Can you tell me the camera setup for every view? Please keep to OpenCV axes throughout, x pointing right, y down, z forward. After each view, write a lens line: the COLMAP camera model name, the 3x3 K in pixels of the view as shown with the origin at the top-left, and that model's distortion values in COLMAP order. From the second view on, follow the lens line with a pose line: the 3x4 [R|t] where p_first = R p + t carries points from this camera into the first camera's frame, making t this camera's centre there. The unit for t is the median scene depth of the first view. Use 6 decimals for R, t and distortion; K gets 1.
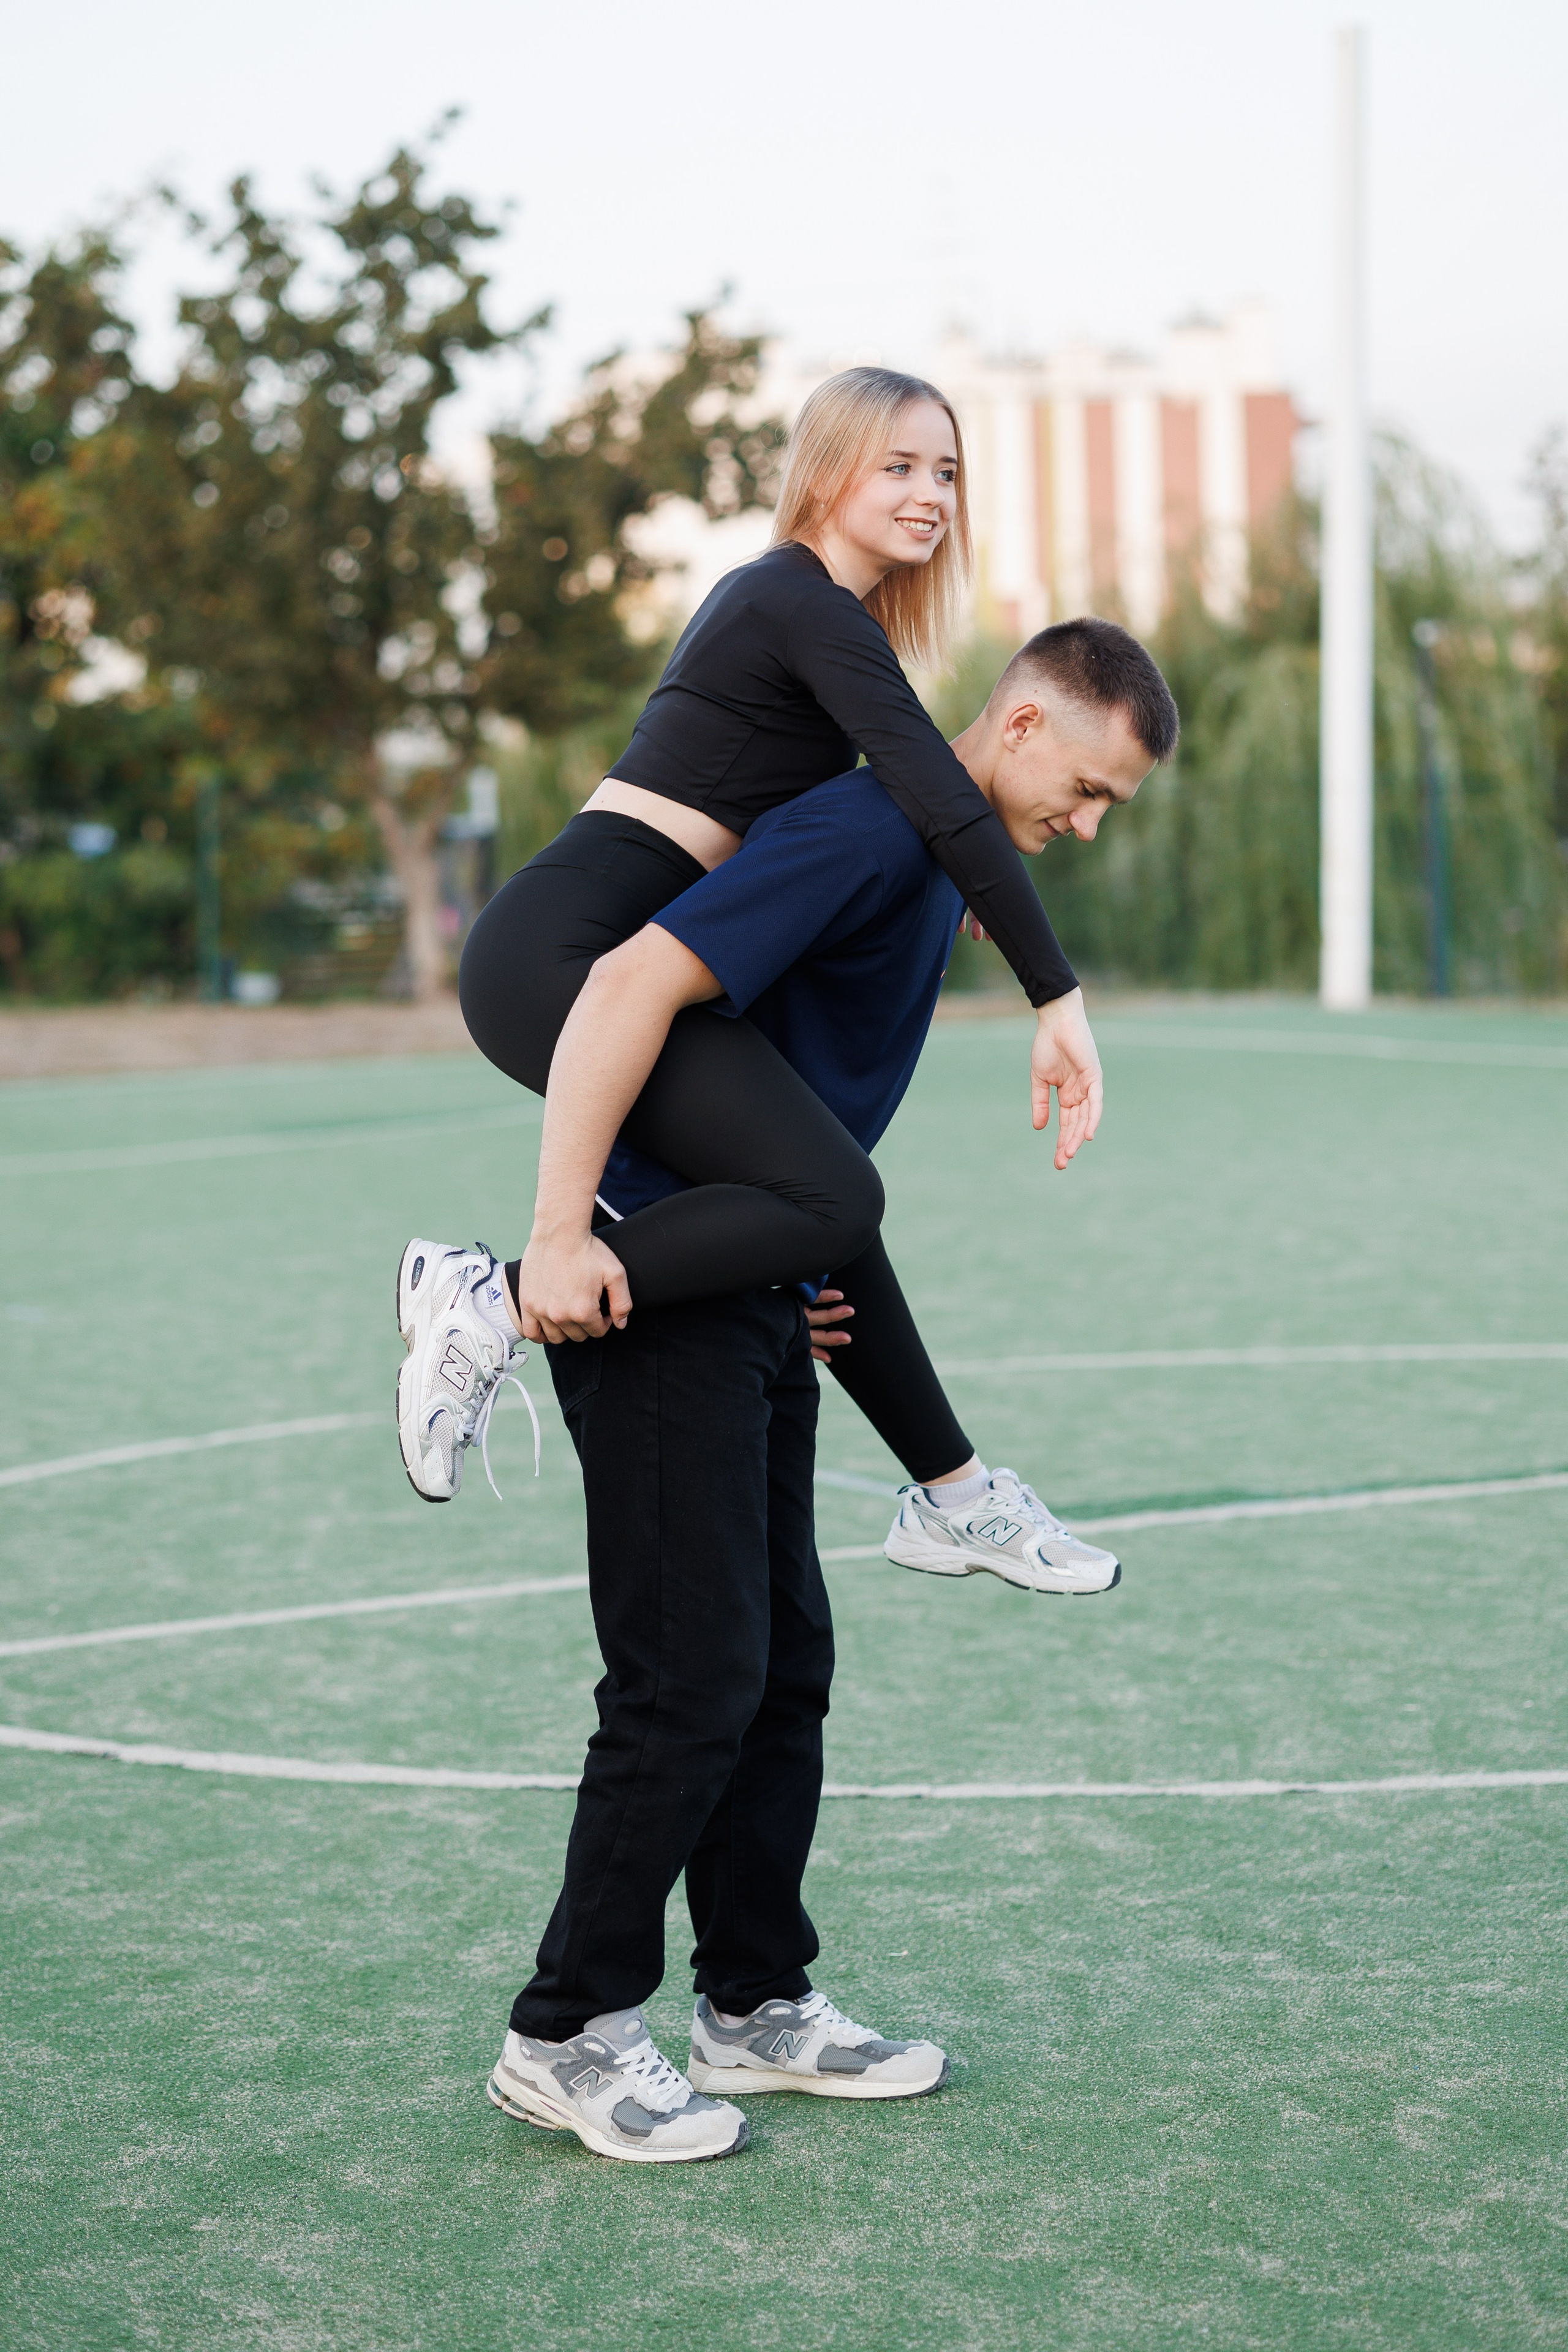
lens RADIAL K [[5243.9, 0, 784.0], [0, 5243.9, 1176.0], [0, 0, 1]] dist [-0.075155, 0.330925]
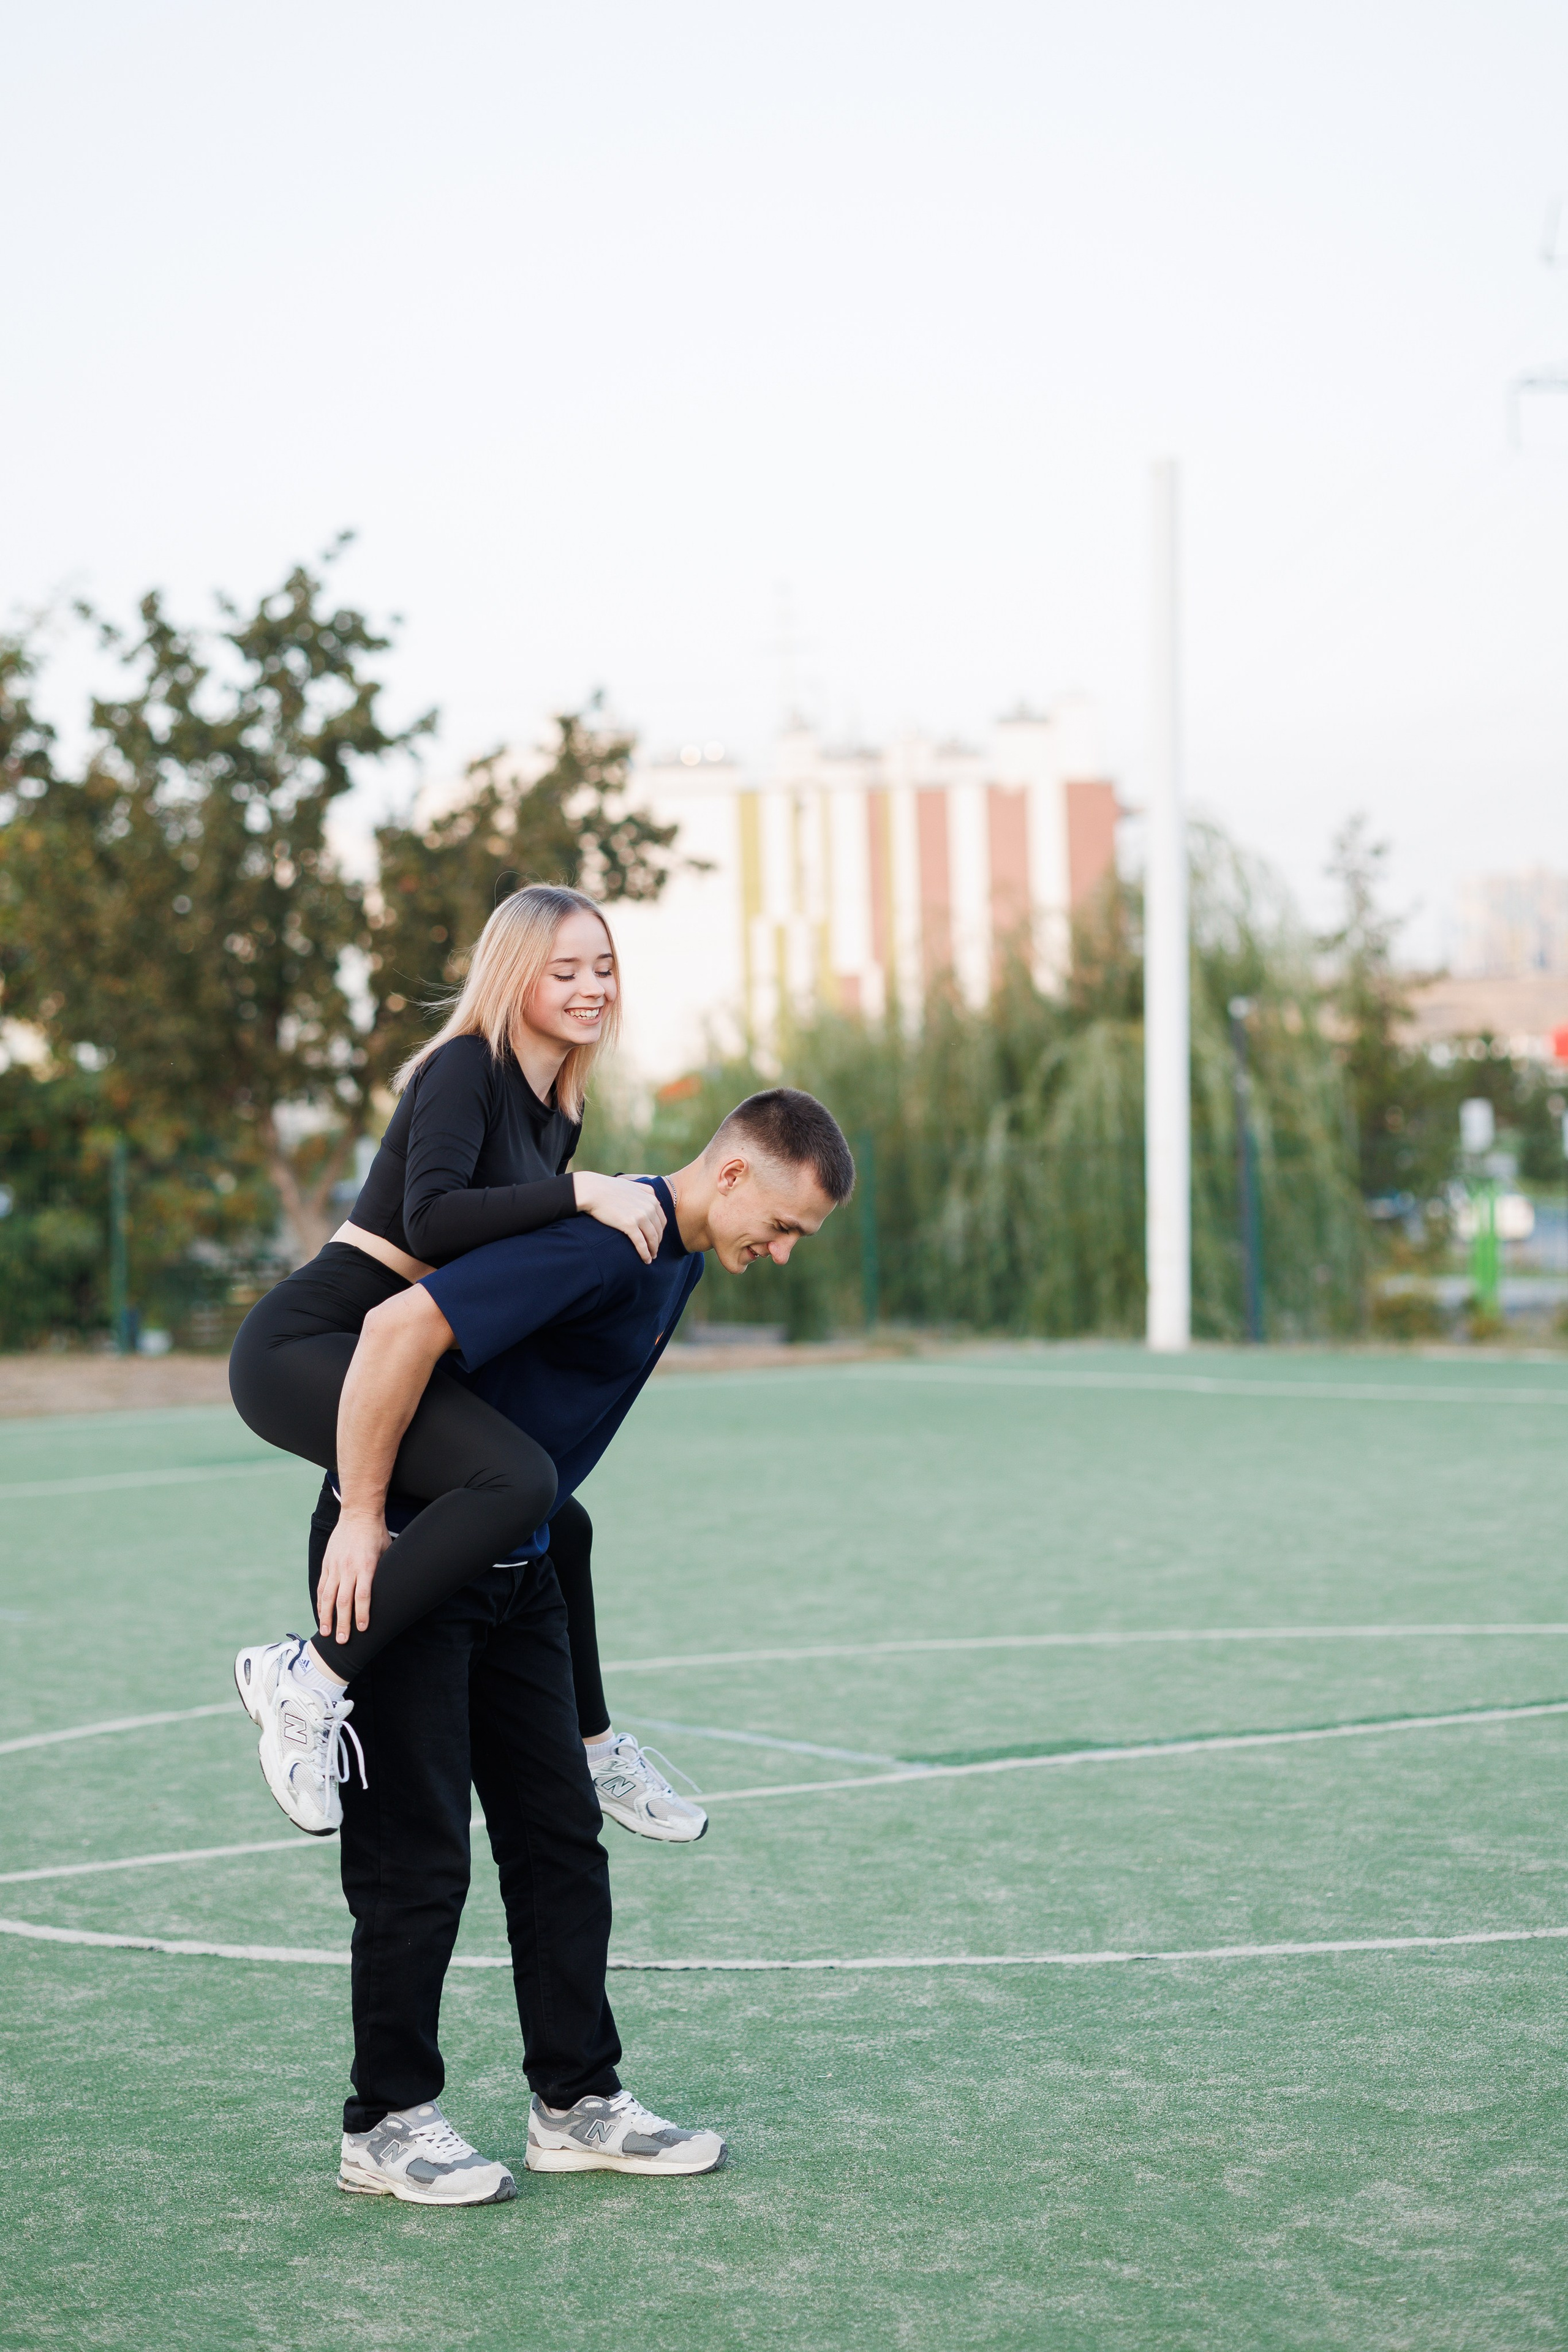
lens RADIAL K [[8492.6, 0, 784.0], [0, 8492.6, 1176.0], [0, 0, 1]] dist [0.291061, 4.830845]
pose [[0.997961, -0.003920, 0.063713, -0.107294], [0.008890, 0.996920, -0.077924, 0.086516], [-0.063211, 0.078332, 0.994921, -0.953614]]
